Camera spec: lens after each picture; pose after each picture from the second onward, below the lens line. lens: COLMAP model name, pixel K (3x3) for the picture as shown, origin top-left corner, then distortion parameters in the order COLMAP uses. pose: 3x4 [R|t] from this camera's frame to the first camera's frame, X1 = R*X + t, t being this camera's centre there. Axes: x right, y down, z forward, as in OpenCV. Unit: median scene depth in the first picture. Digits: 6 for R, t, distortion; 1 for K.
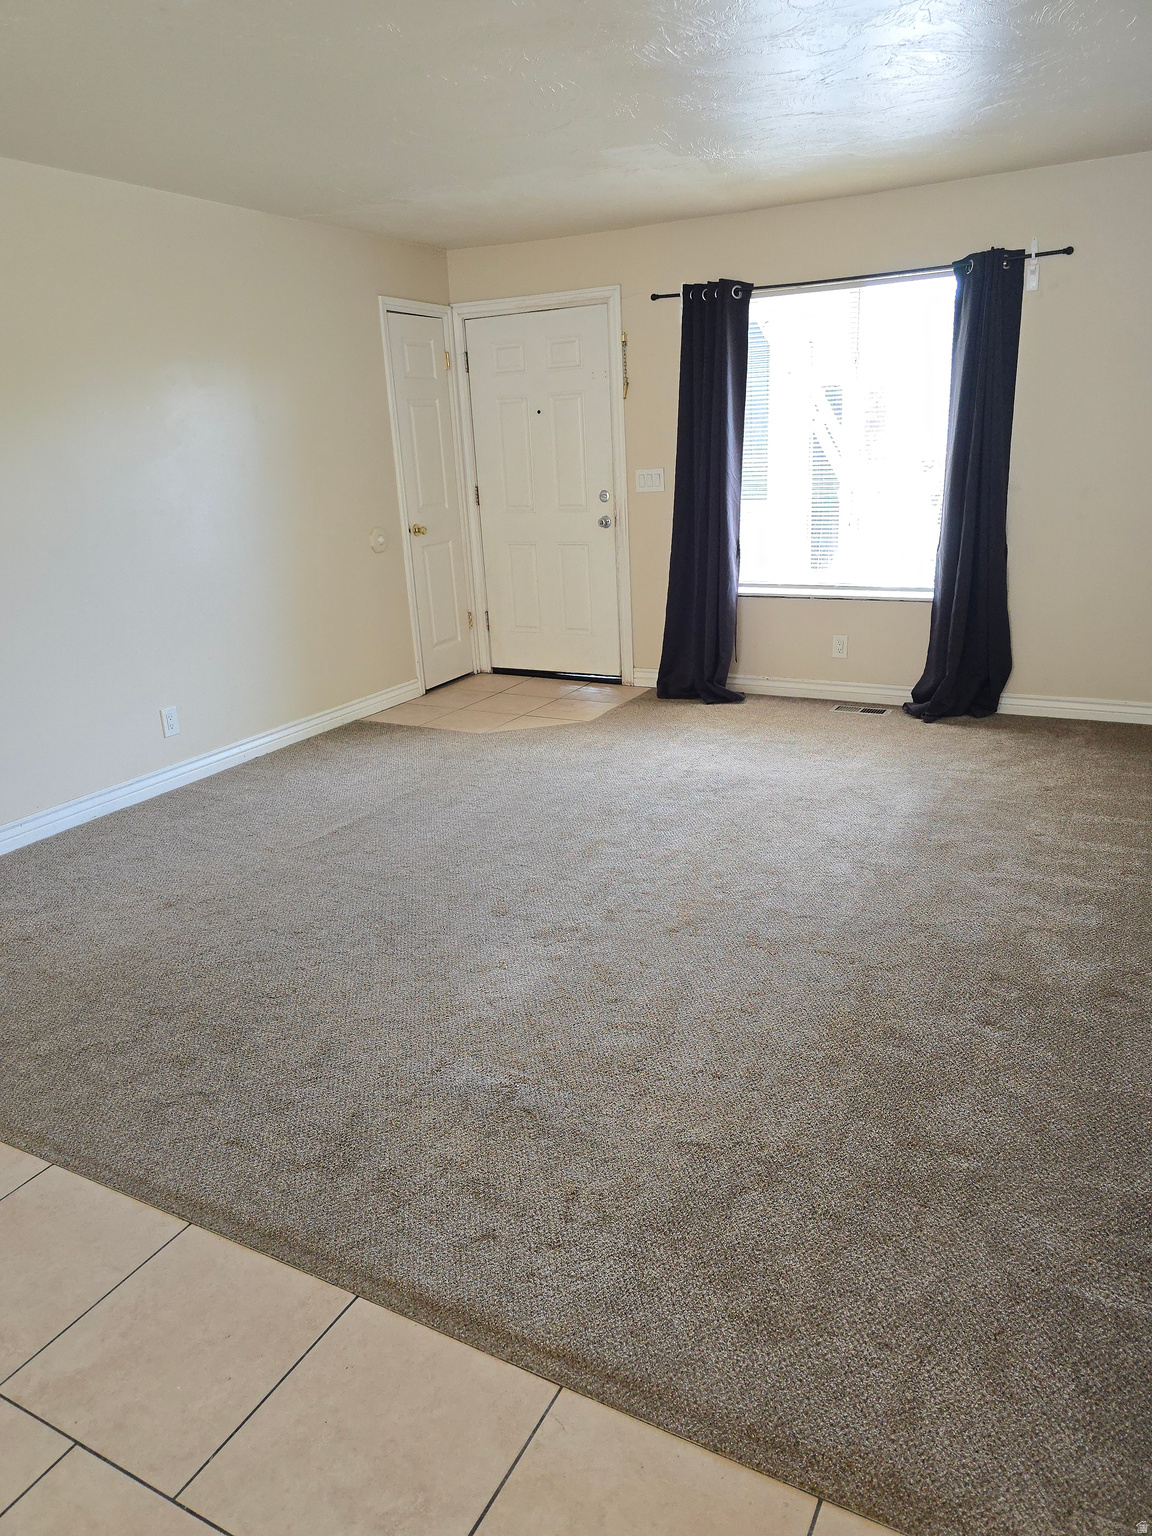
lens RADIAL K [[1031.3, 0, 575.7], [0, 1031.3, 763.3], [0, 0, 1]] dist [0.049013, -0.042870]
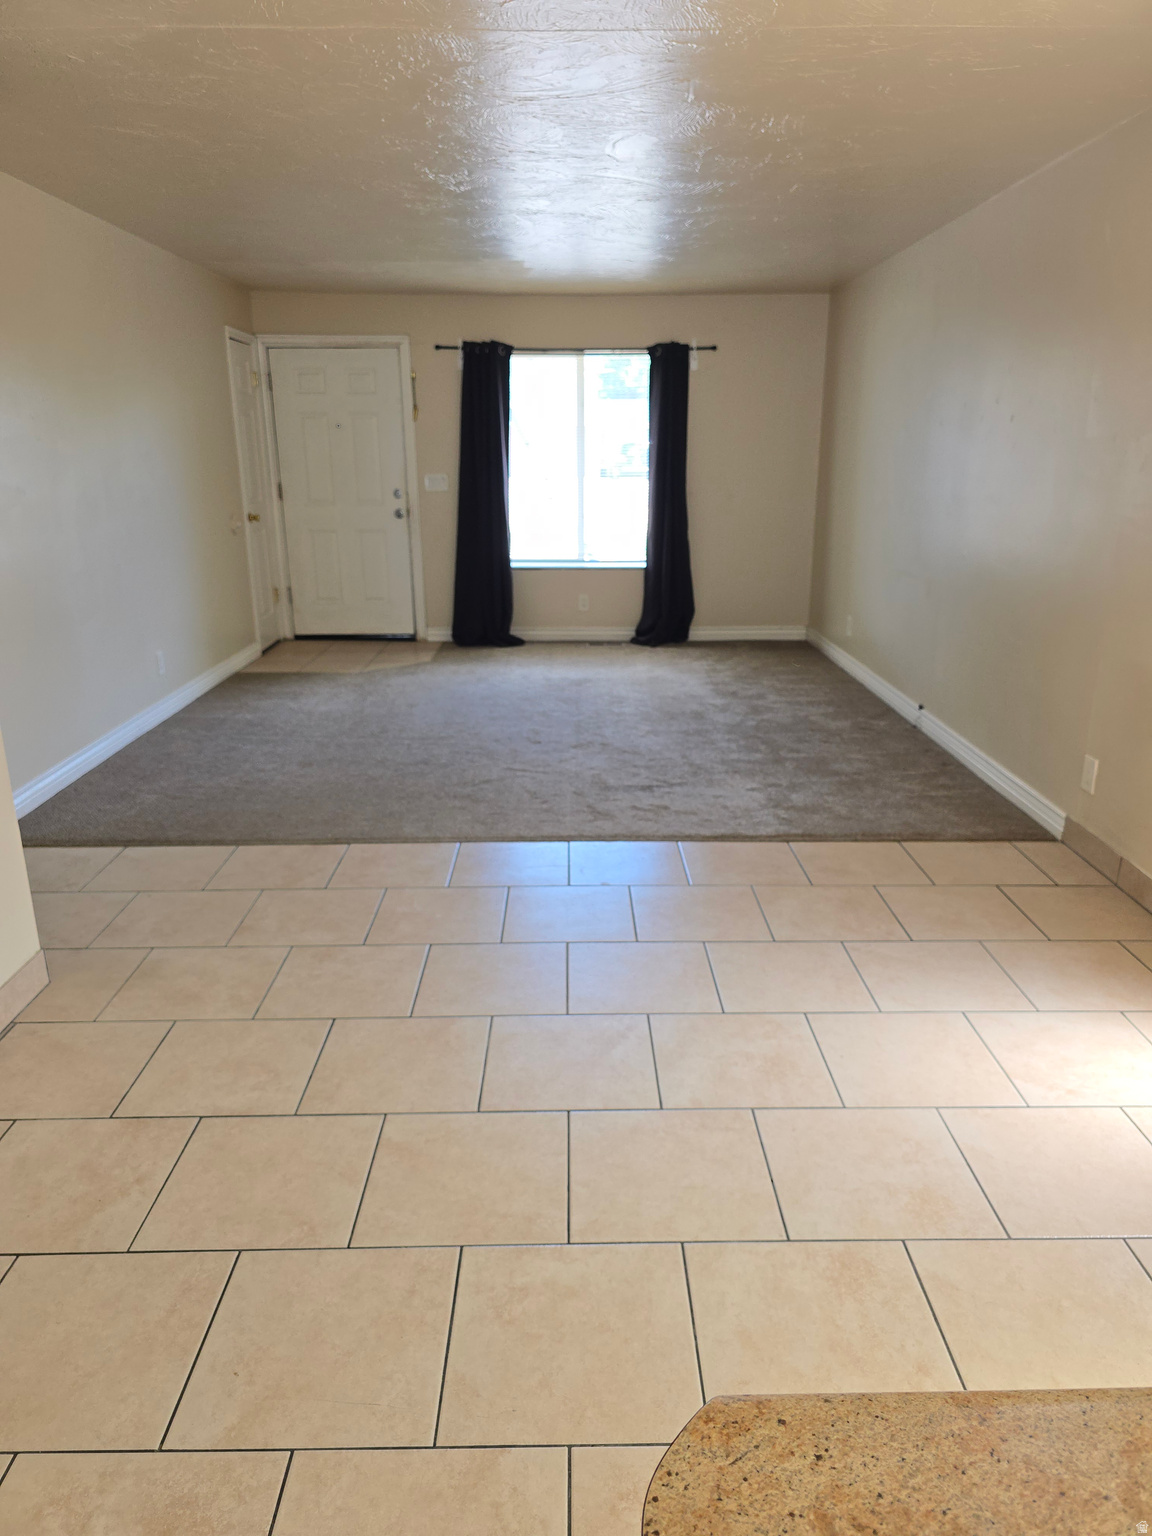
lens RADIAL K [[1031.3, 0, 575.8], [0, 1031.3, 775.6], [0, 0, 1]] dist [0.049013, -0.042870]
pose [[0.882388, -0.101318, 0.459485, -0.452131], [0.104816, 0.994329, 0.017967, 0.102997], [-0.458700, 0.032307, 0.888004, -0.271368]]
